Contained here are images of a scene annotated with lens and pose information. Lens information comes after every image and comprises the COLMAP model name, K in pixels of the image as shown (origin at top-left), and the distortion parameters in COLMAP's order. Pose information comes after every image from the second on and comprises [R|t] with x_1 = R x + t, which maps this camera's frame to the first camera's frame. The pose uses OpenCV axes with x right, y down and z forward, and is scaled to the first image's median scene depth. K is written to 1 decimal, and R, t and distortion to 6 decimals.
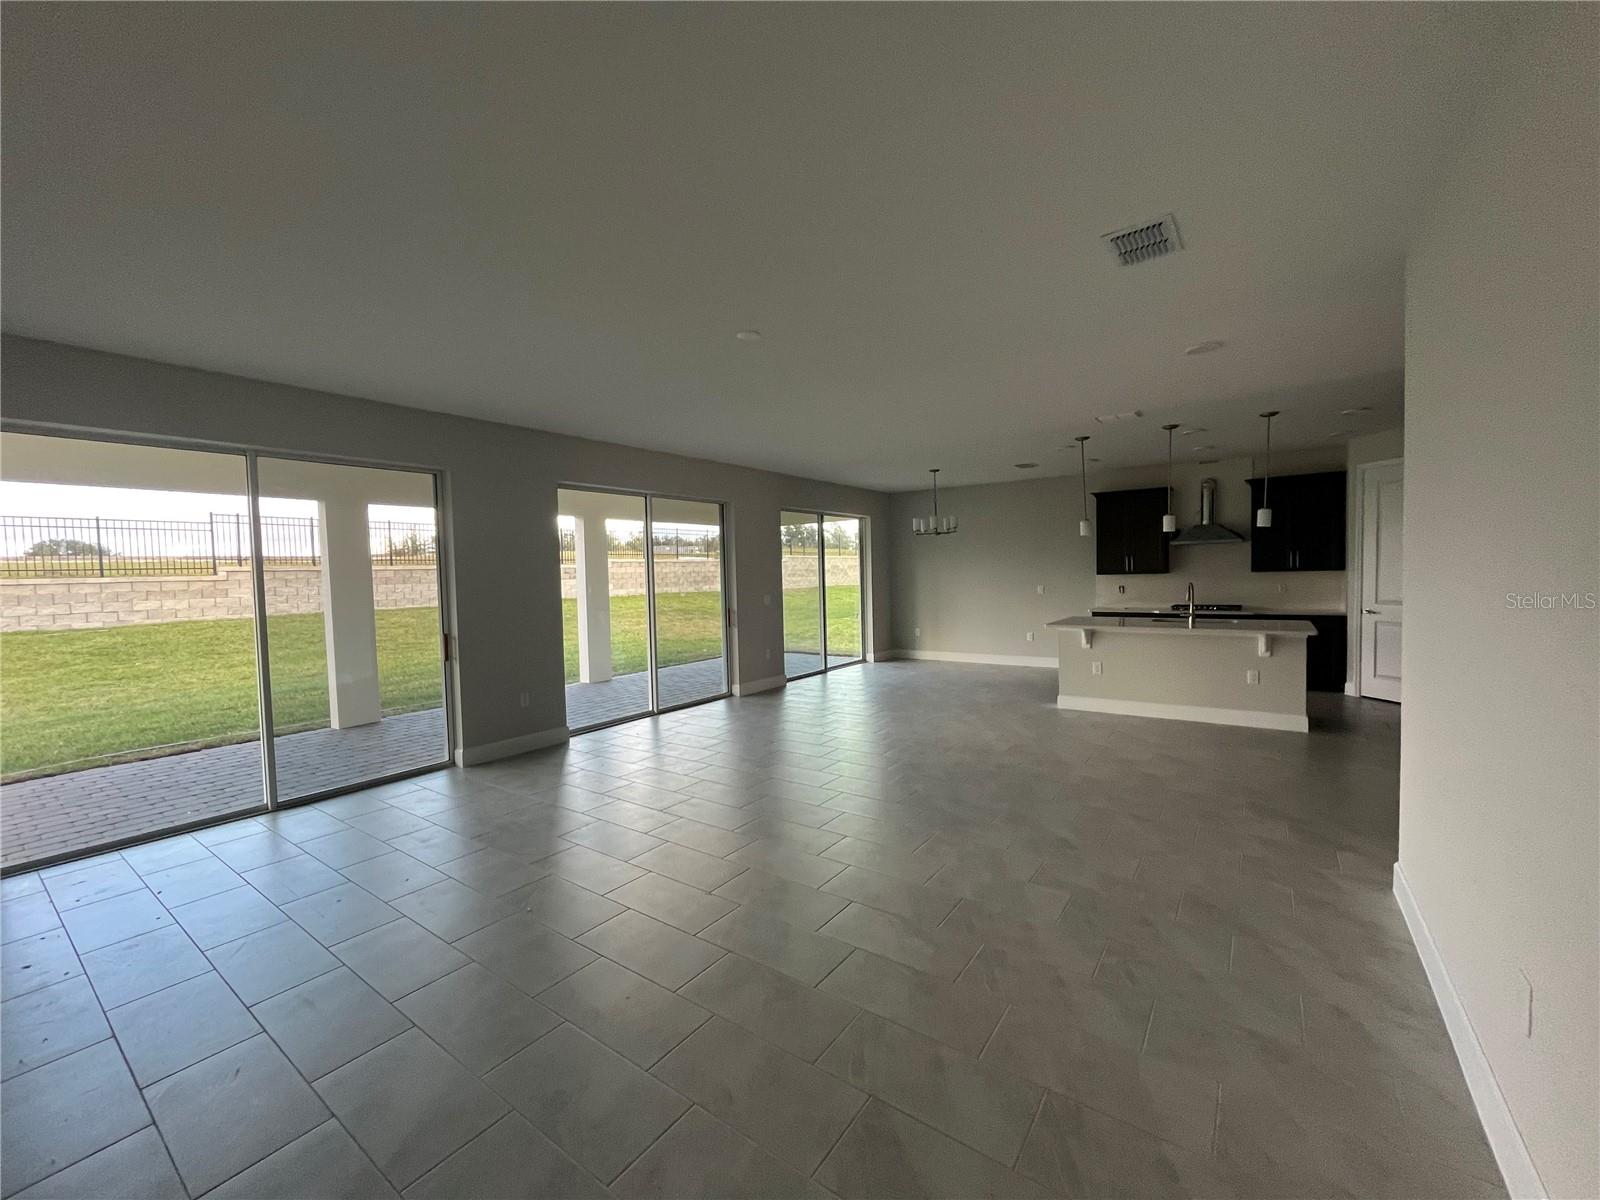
lens RADIAL K [[648.1, 0, 793.7], [0, 648.1, 598.4], [0, 0, 1]] dist [-0.007973, 0.000034]
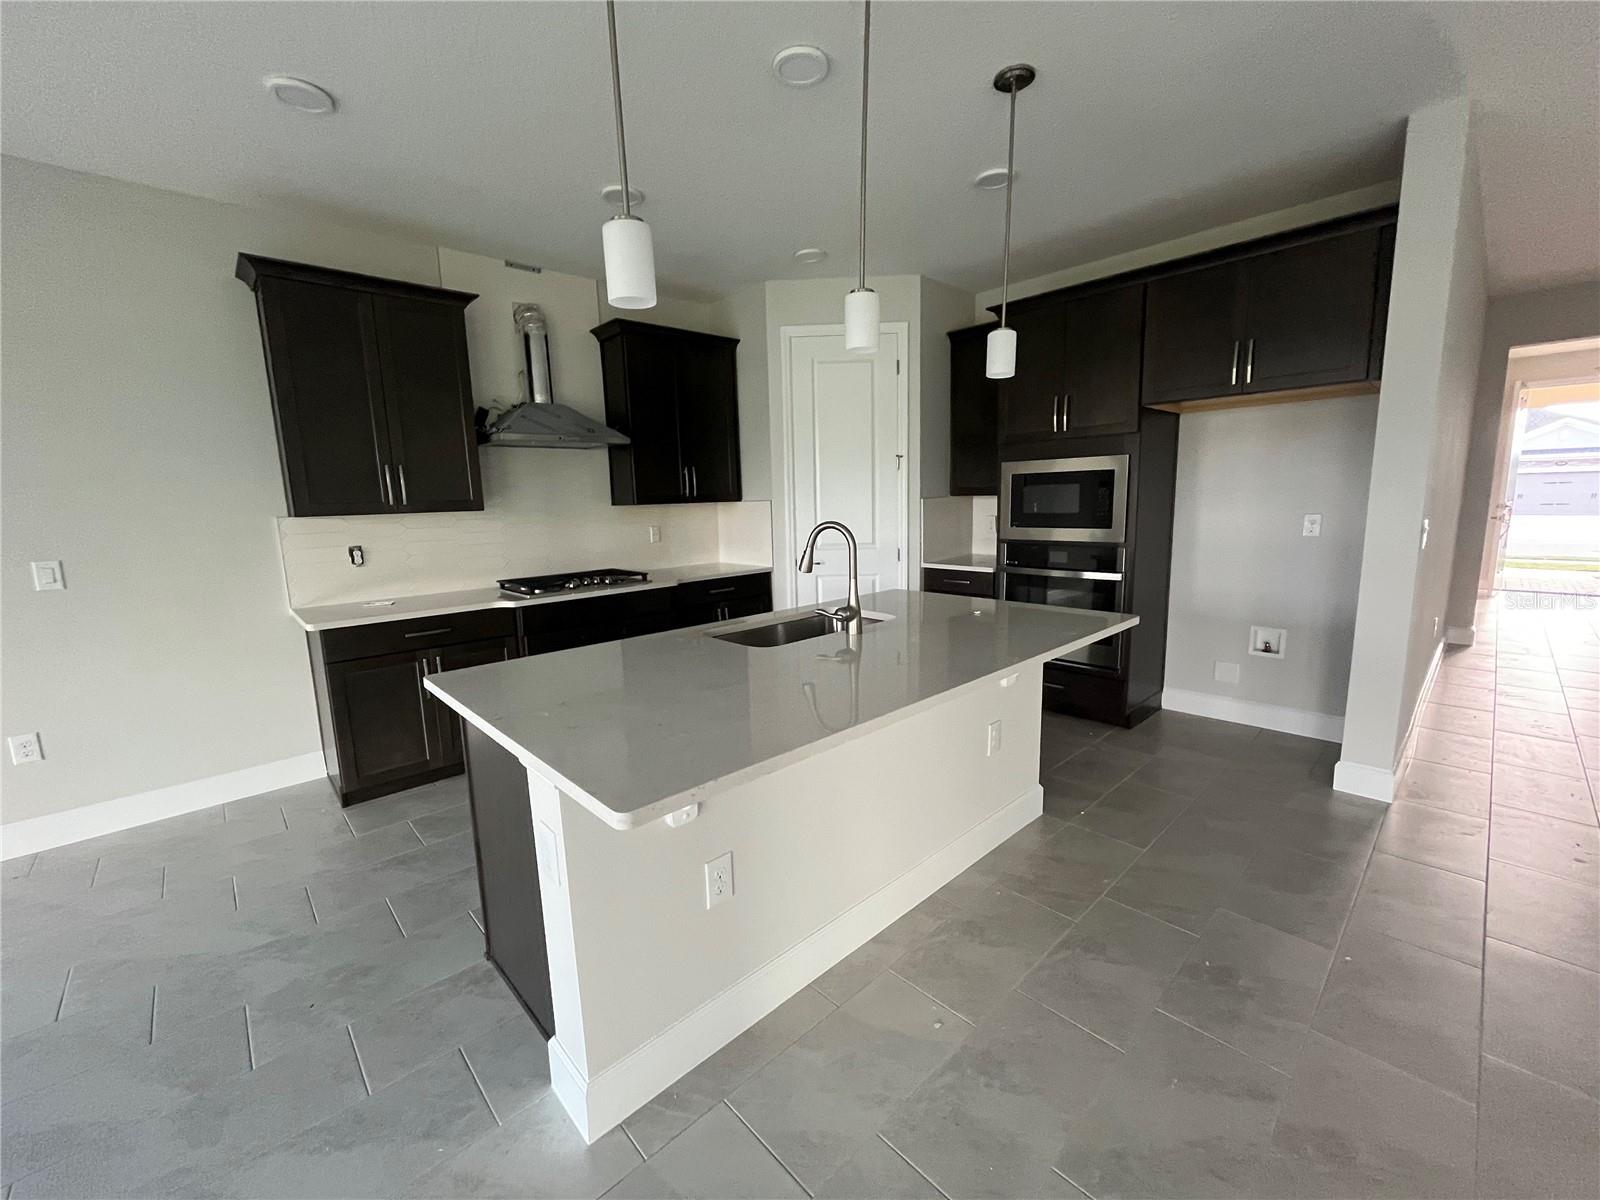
lens RADIAL K [[648.1, 0, 793.7], [0, 648.1, 598.4], [0, 0, 1]] dist [-0.007973, 0.000034]
pose [[0.195688, -0.134024, 0.971465, 0.091582], [0.062843, 0.990295, 0.123963, -0.009707], [-0.978651, 0.036792, 0.202211, 0.332080]]
